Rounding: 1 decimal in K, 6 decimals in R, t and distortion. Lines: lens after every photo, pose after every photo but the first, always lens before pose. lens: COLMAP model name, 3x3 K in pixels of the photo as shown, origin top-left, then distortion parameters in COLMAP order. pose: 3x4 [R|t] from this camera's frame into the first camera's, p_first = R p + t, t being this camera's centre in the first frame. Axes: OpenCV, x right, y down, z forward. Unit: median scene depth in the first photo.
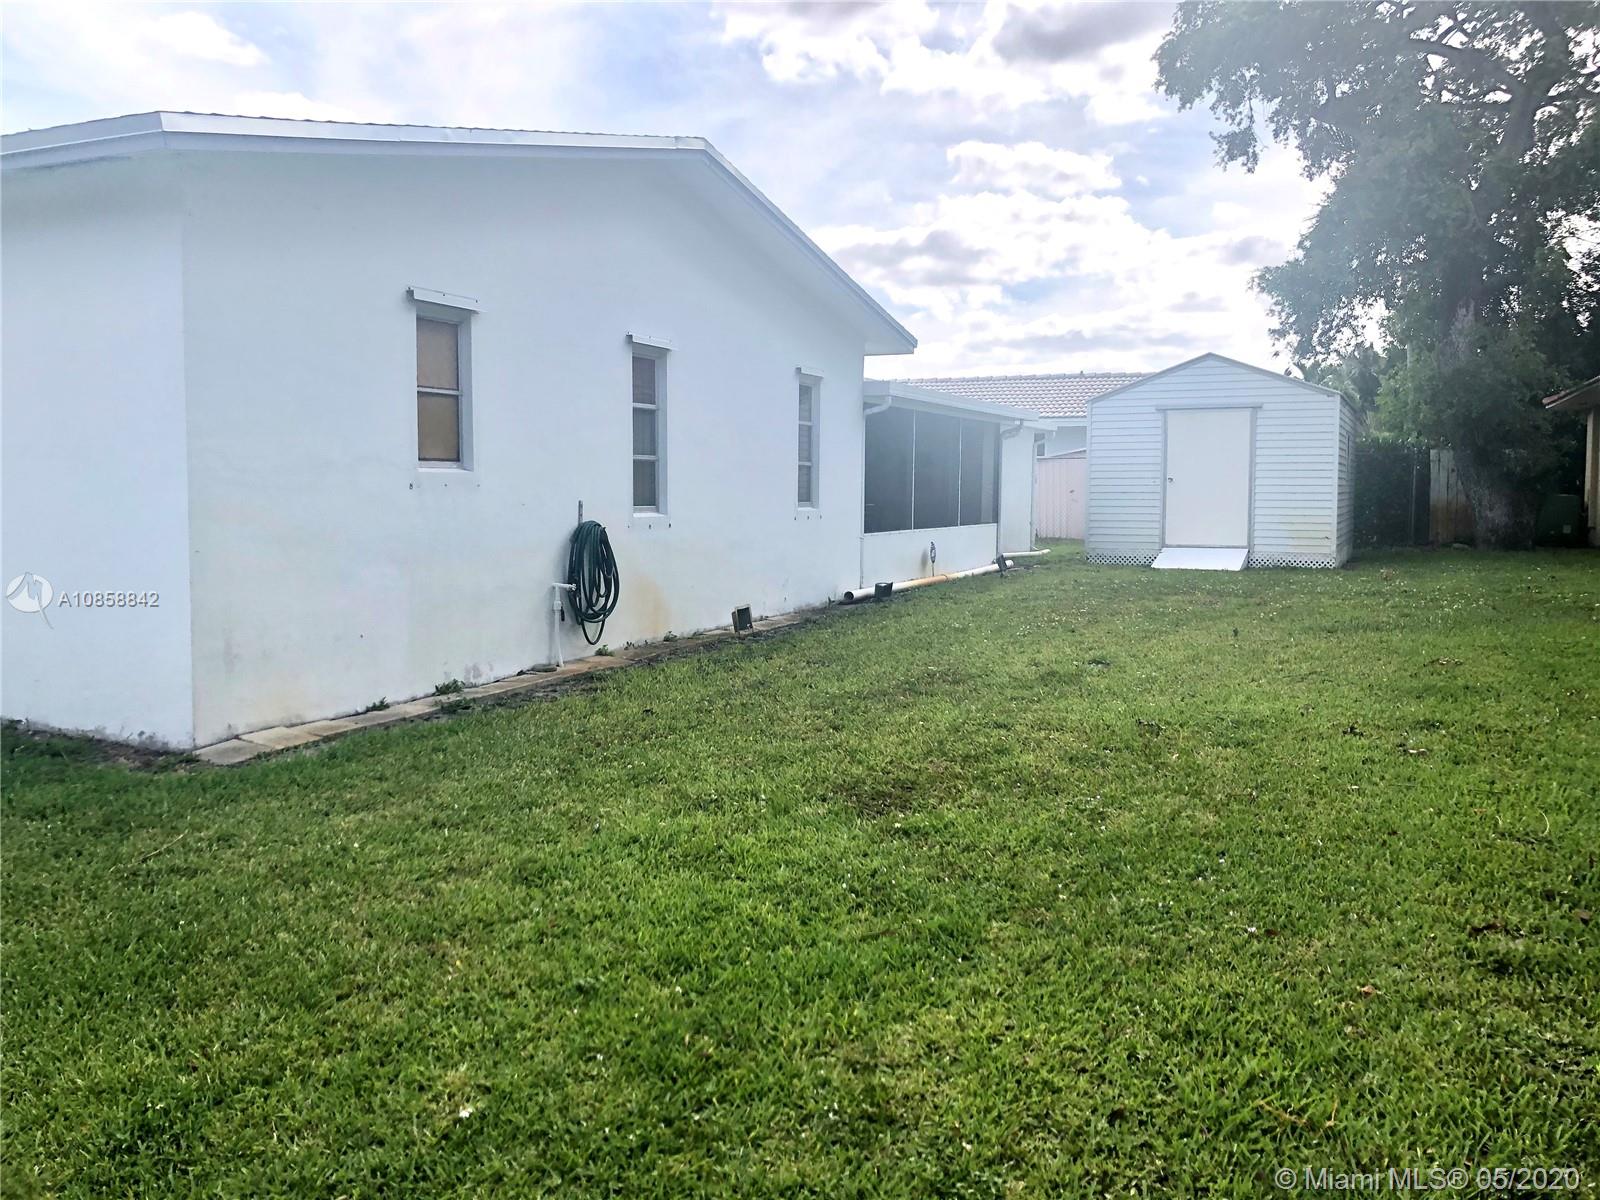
lens RADIAL K [[1269.0, 0, 800.0], [0, 1269.0, 600.0], [0, 0, 1]] dist [-0.003819, -0.002770]
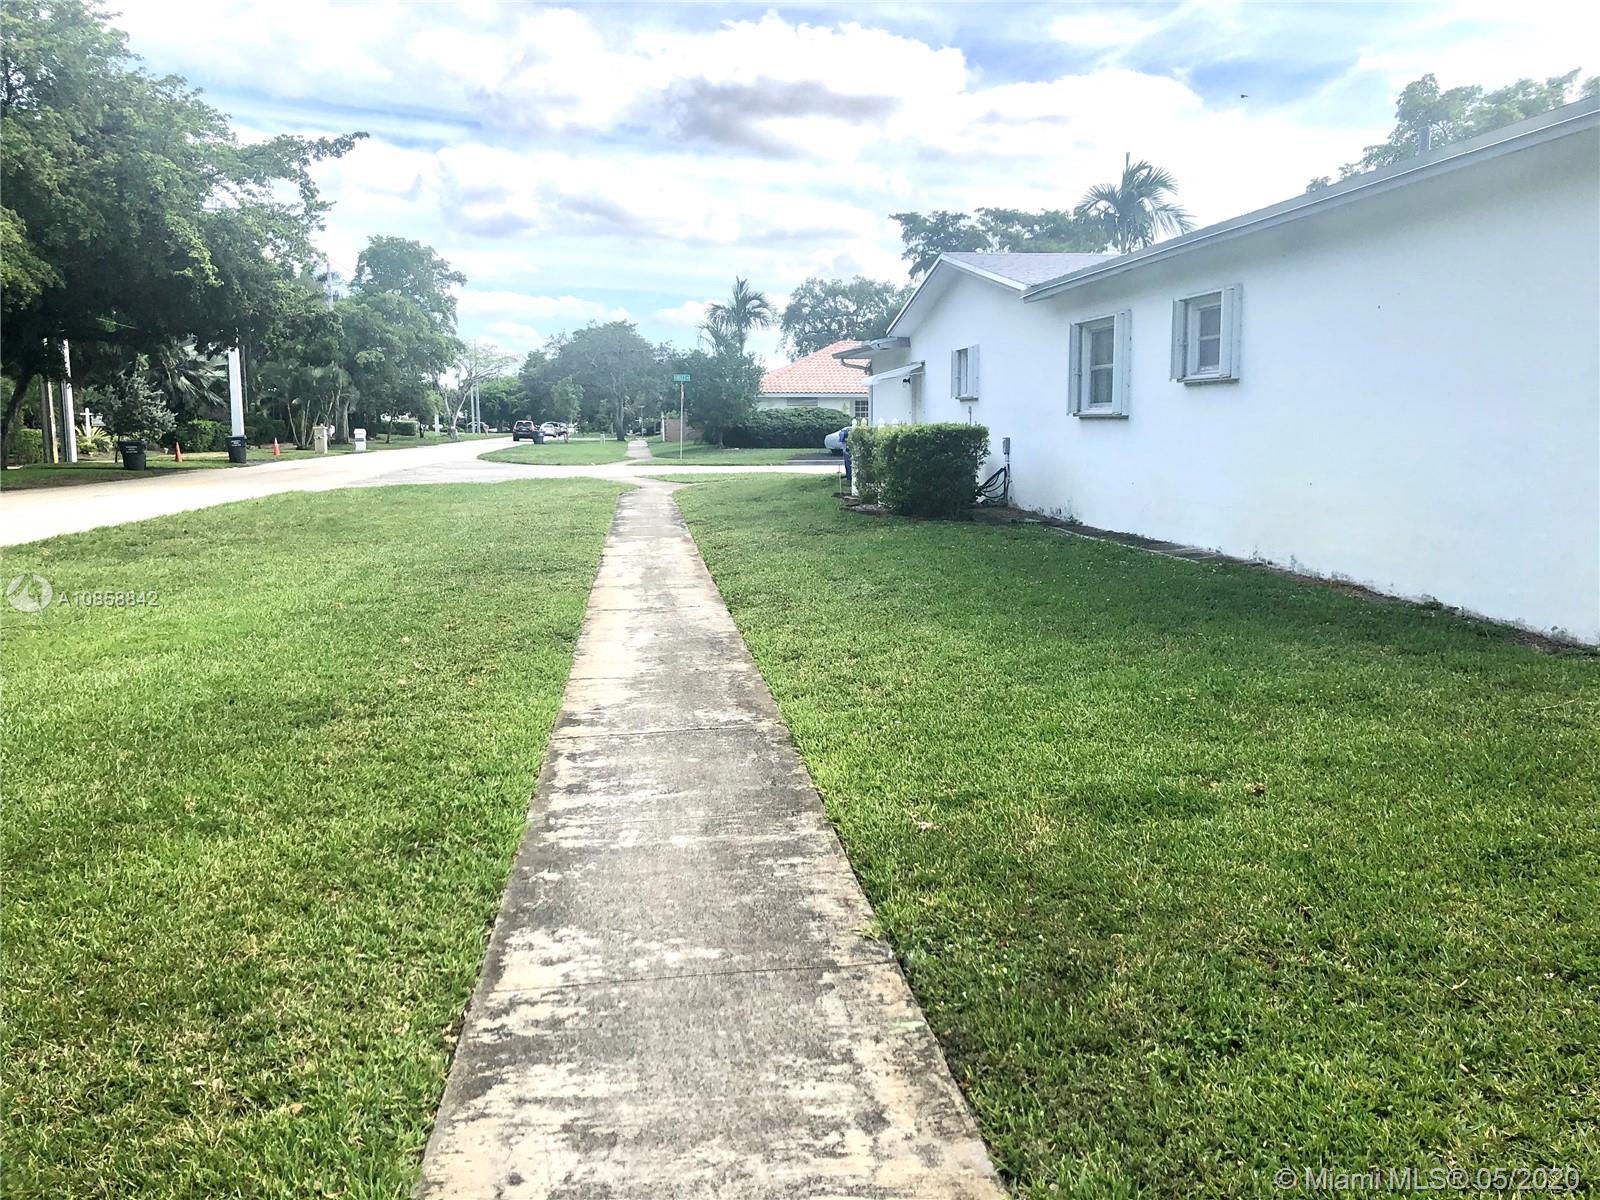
lens RADIAL K [[1285.6, 0, 800.0], [0, 1285.6, 600.0], [0, 0, 1]] dist [0.065518, -0.135267]
pose [[0.513585, 0.106950, -0.851347, 0.186938], [-0.069041, 0.994135, 0.083237, 0.042380], [0.855256, 0.016029, 0.517957, -0.290061]]
